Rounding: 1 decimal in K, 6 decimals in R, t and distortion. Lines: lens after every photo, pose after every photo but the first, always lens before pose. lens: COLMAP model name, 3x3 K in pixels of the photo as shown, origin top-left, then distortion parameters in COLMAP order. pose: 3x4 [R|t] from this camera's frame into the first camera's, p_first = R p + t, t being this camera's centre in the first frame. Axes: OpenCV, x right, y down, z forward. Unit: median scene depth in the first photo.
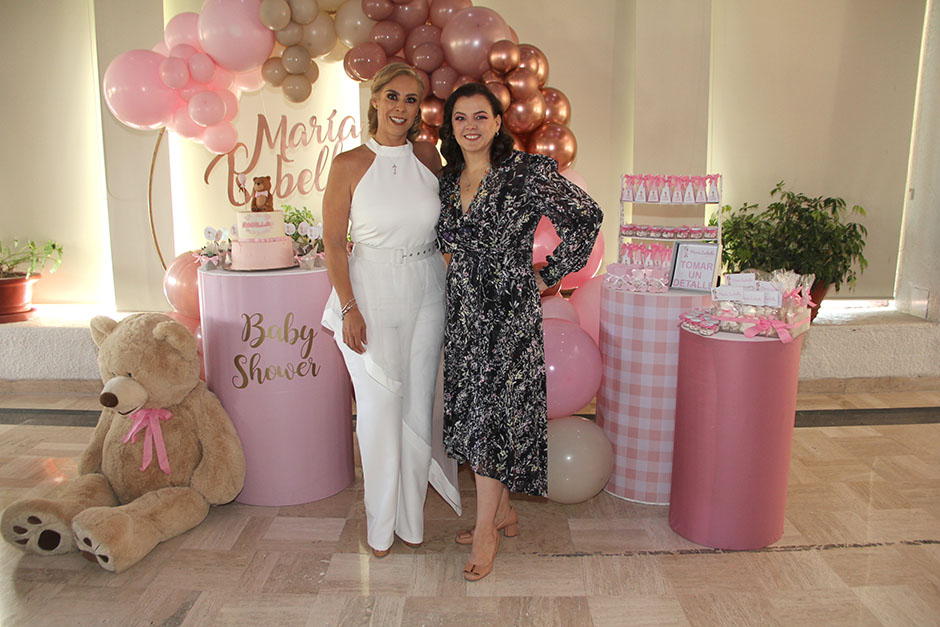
lens RADIAL K [[748.8, 0, 465.2], [0, 748.8, 339.3], [0, 0, 1]] dist [-0.165539, 0.157735]
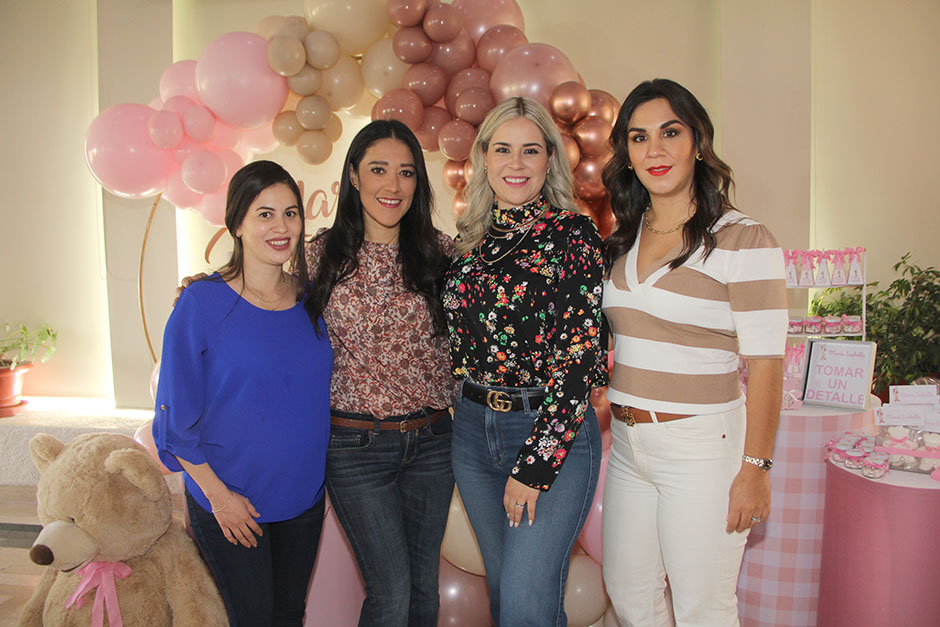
lens RADIAL K [[748.8, 0, 465.2], [0, 748.8, 339.3], [0, 0, 1]] dist [-0.165539, 0.157735]
pose [[0.998189, -0.002173, -0.060110, -0.013334], [-0.003574, 0.995439, -0.095338, -0.054993], [0.060043, 0.095381, 0.993628, 0.228979]]
